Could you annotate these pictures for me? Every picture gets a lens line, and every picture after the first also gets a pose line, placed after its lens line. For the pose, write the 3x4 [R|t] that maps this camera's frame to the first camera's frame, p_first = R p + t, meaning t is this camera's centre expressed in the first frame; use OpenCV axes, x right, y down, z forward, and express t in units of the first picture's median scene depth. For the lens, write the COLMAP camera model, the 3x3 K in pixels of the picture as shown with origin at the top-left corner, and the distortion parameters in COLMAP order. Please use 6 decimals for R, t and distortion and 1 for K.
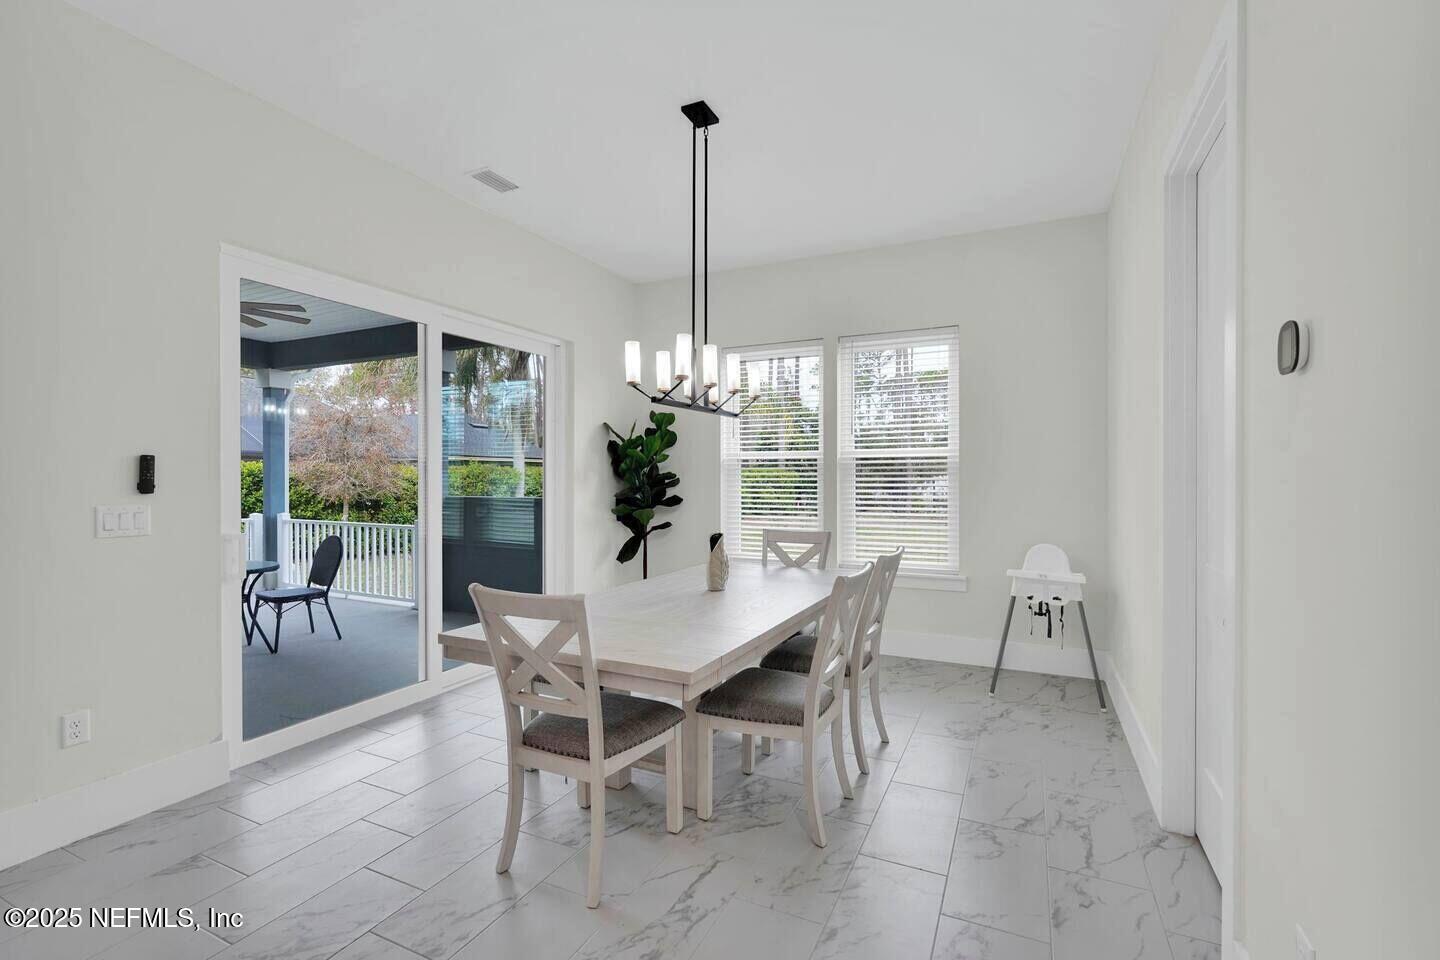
lens RADIAL K [[646.9, 0, 720.0], [0, 646.9, 480.0], [0, 0, 1]] dist [-0.020730, 0.012765]
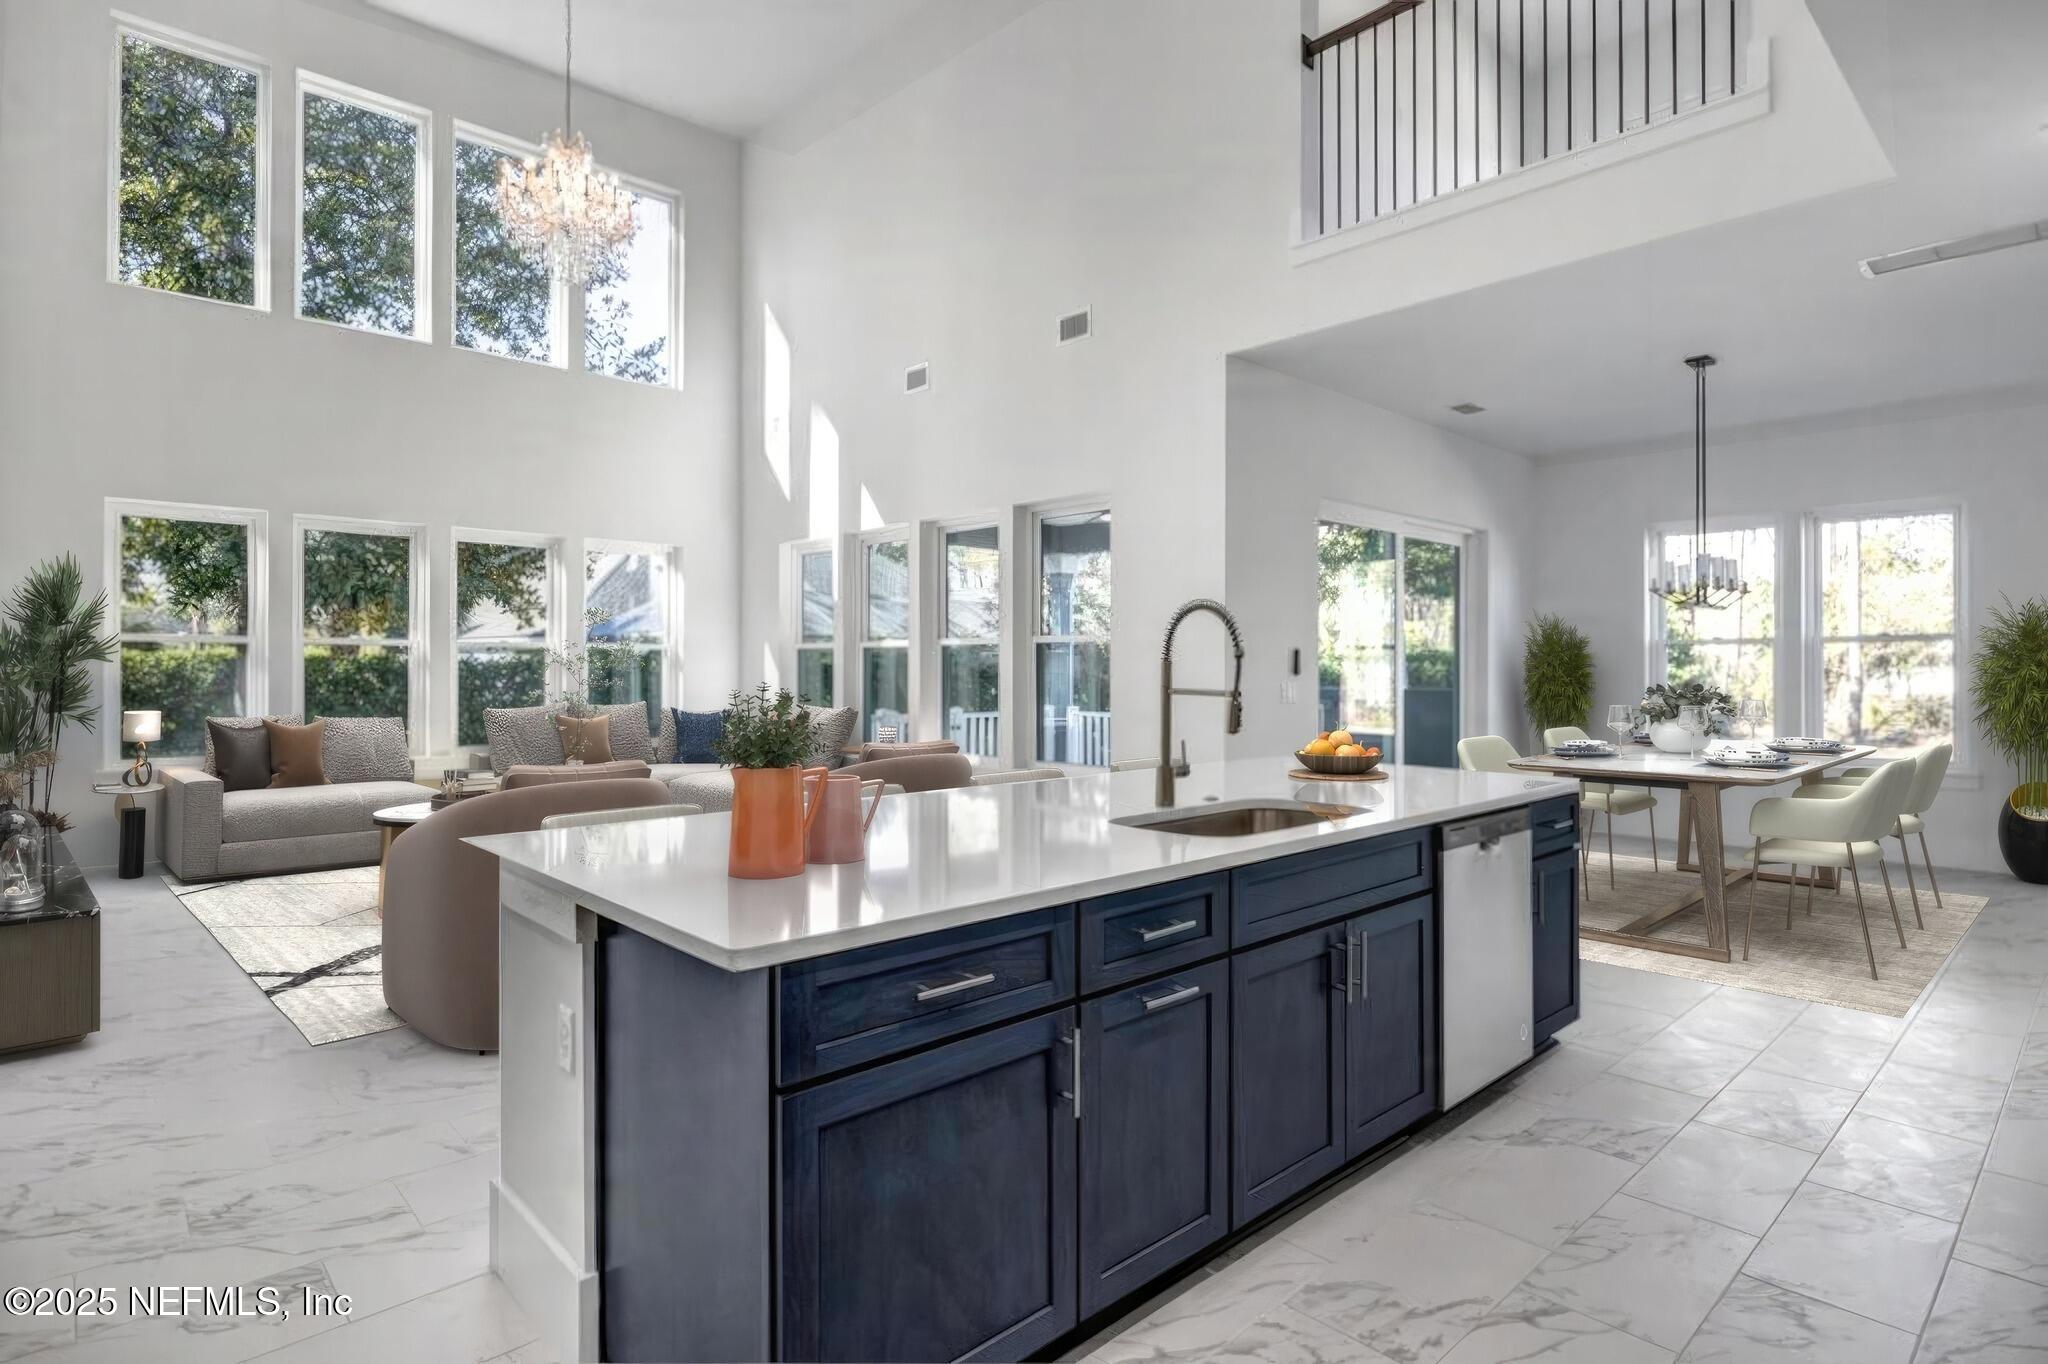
lens RADIAL K [[1051.7, 0, 1014.6], [0, 1051.7, 669.0], [0, 0, 1]] dist [-0.009099, -0.000914]
pose [[0.926709, 0.000229, -0.375779, -0.356870], [-0.001939, 0.999989, -0.004172, 0.012903], [0.375774, 0.004595, 0.926700, -0.954975]]
